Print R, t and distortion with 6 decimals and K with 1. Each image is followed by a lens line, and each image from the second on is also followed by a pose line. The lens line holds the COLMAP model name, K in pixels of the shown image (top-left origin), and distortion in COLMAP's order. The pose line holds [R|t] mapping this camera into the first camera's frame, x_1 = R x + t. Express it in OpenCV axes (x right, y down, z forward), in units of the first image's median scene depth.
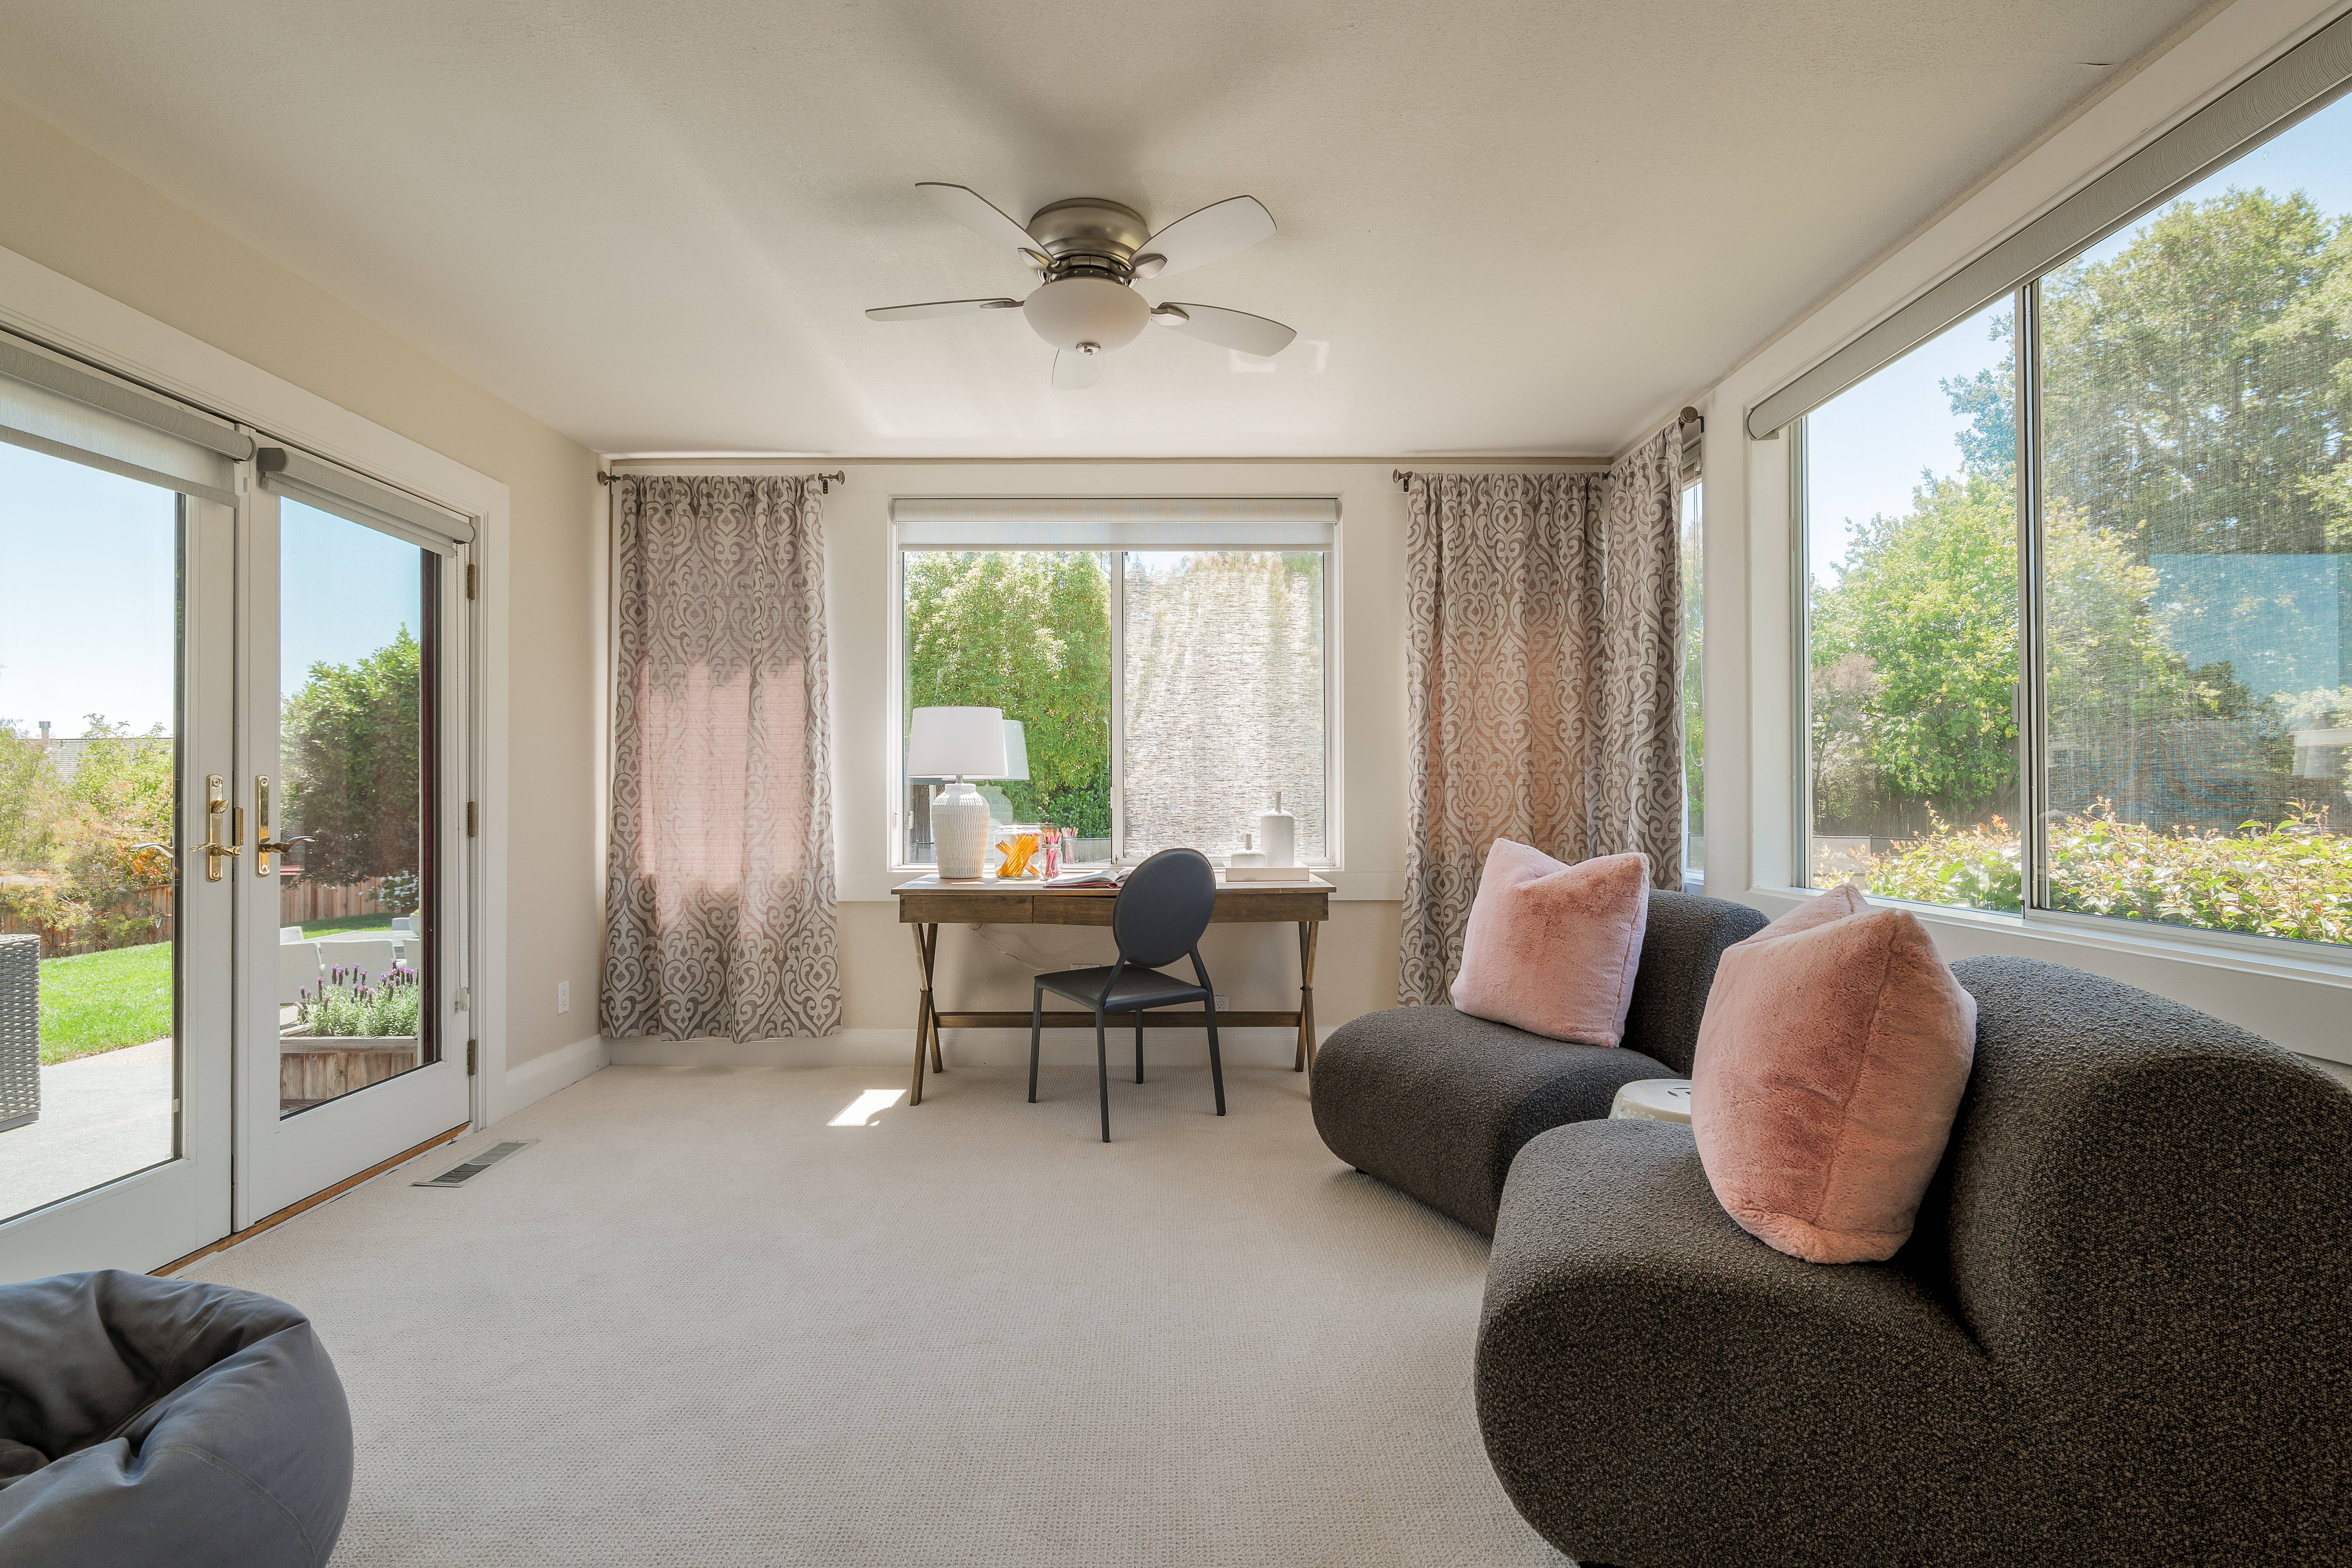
lens RADIAL K [[1087.9, 0, 1177.1], [0, 1087.9, 792.9], [0, 0, 1]] dist [-0.005875, 0.001262]
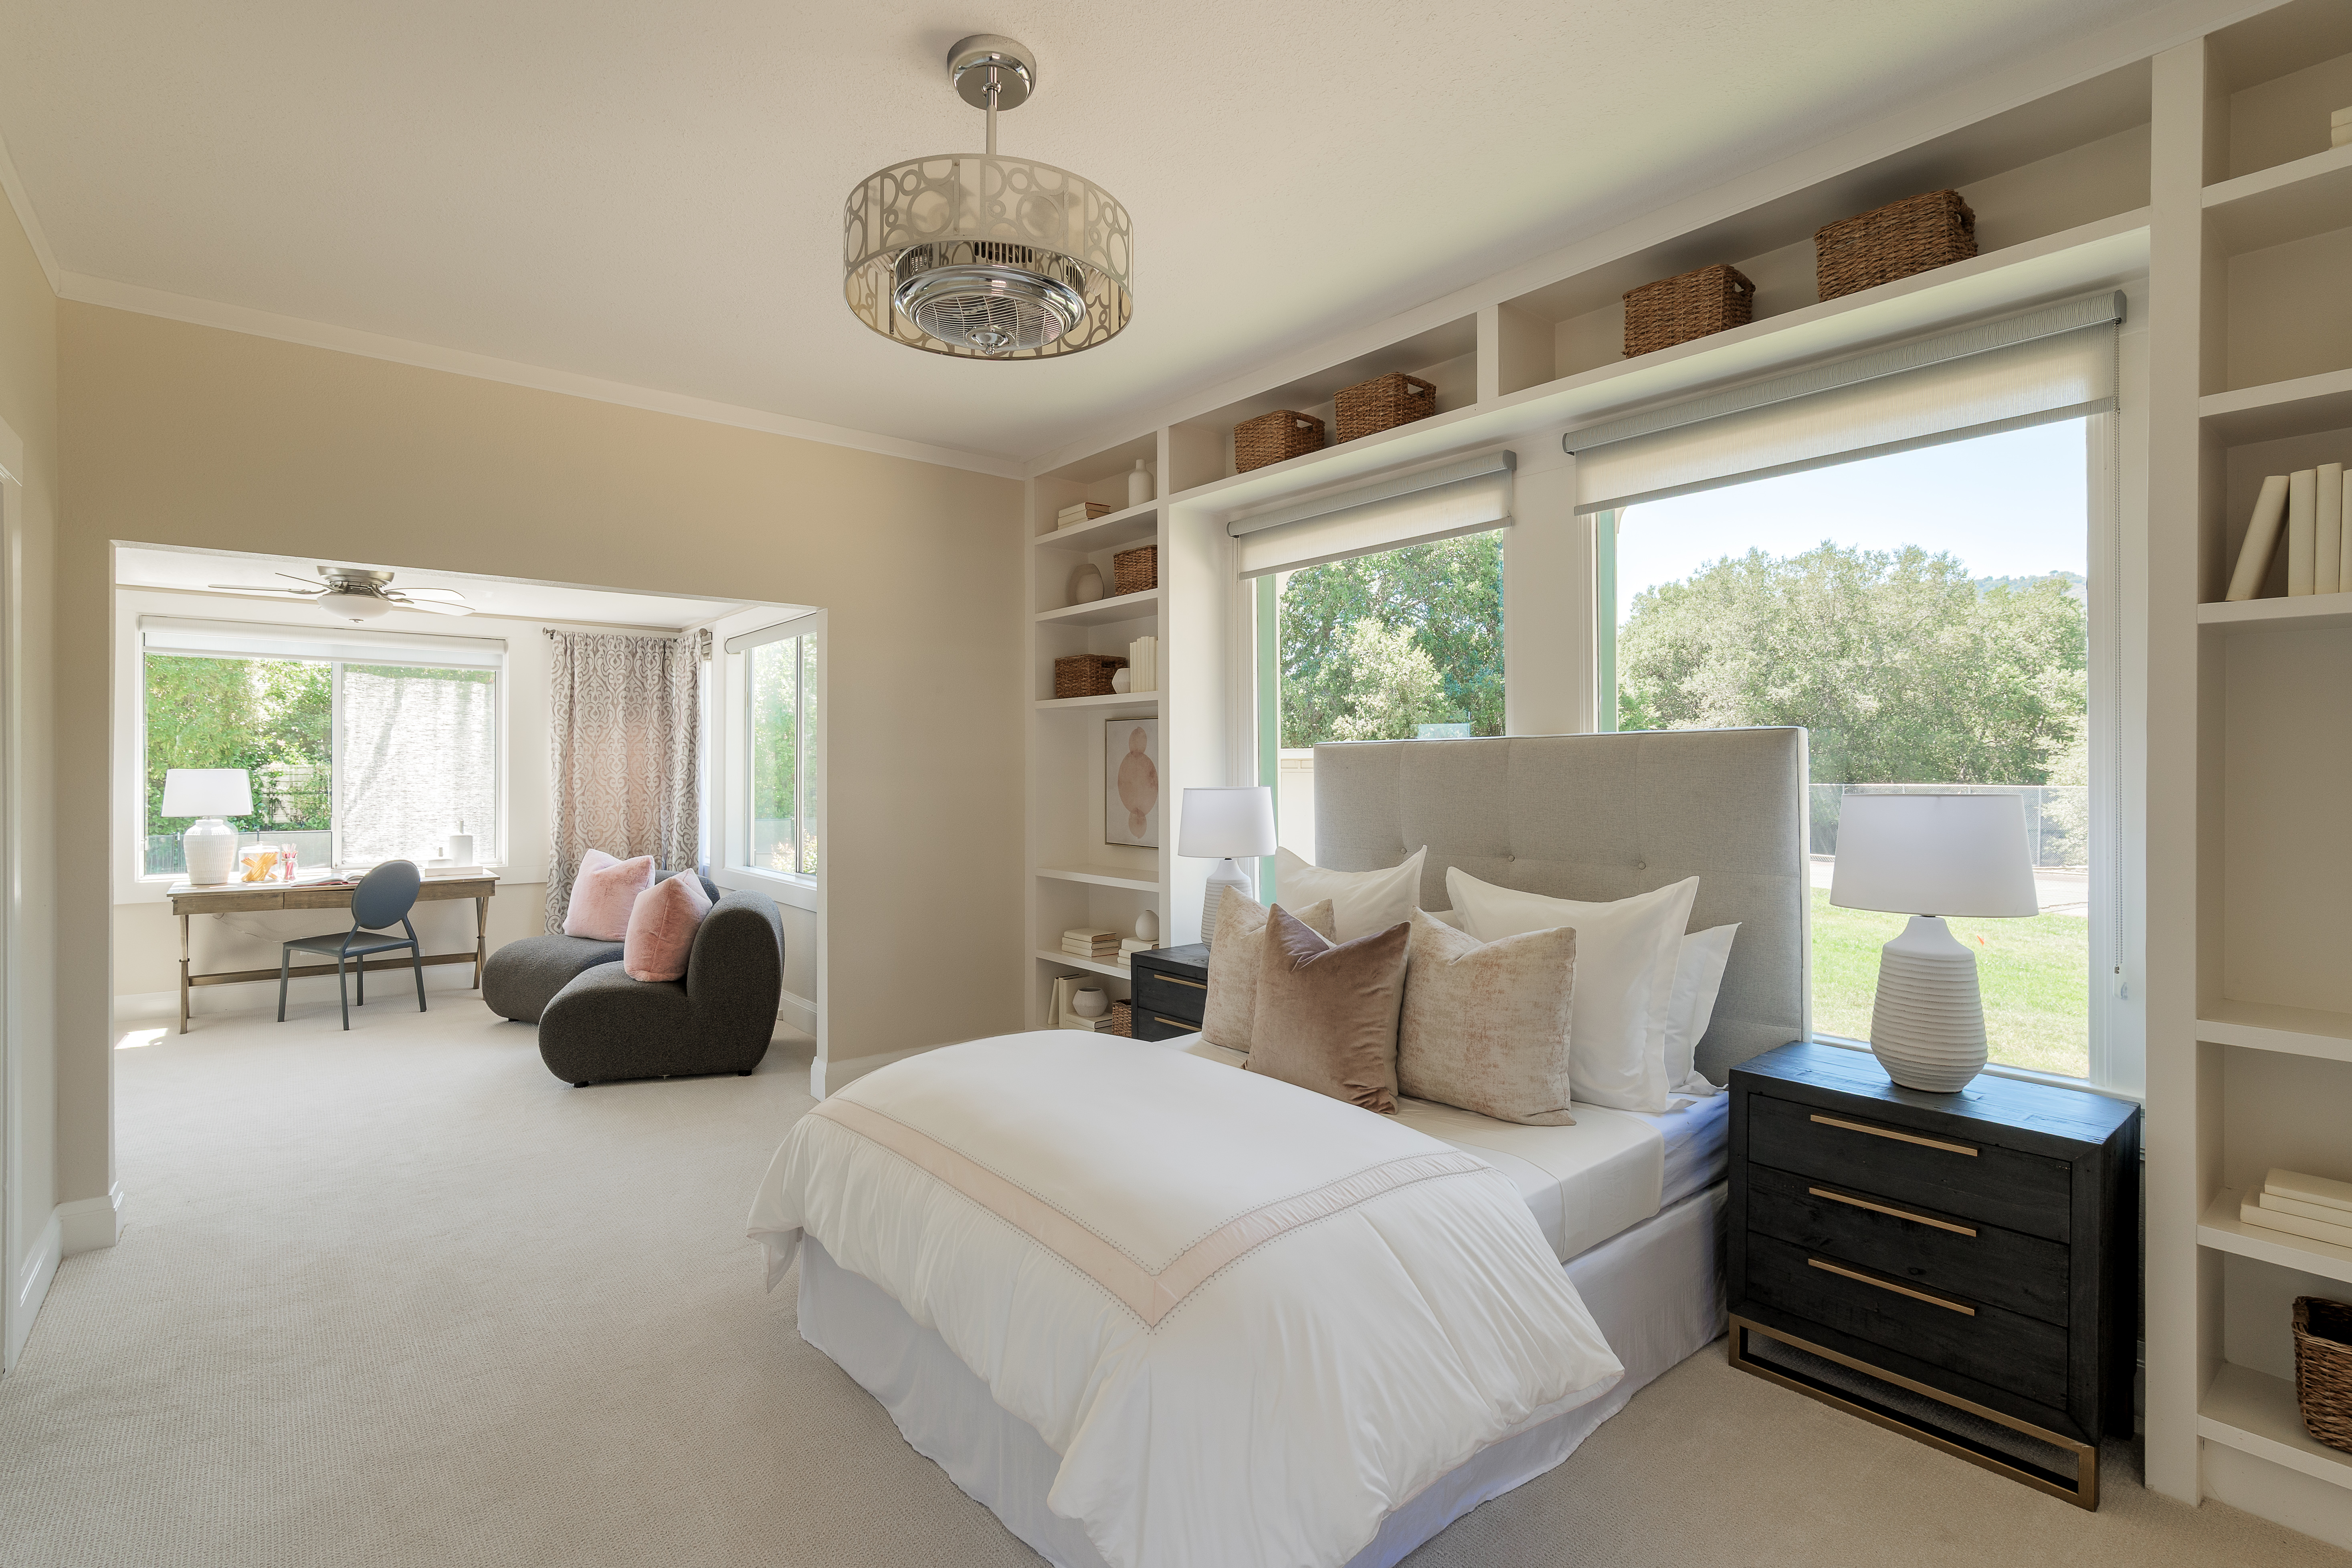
lens RADIAL K [[1087.9, 0, 1139.5], [0, 1087.9, 774.4], [0, 0, 1]] dist [-0.005875, 0.001262]
pose [[0.792452, 0.002692, 0.609929, -0.100120], [-0.008845, 0.999936, 0.007079, -0.094306], [-0.609870, -0.011004, 0.792425, -0.955800]]
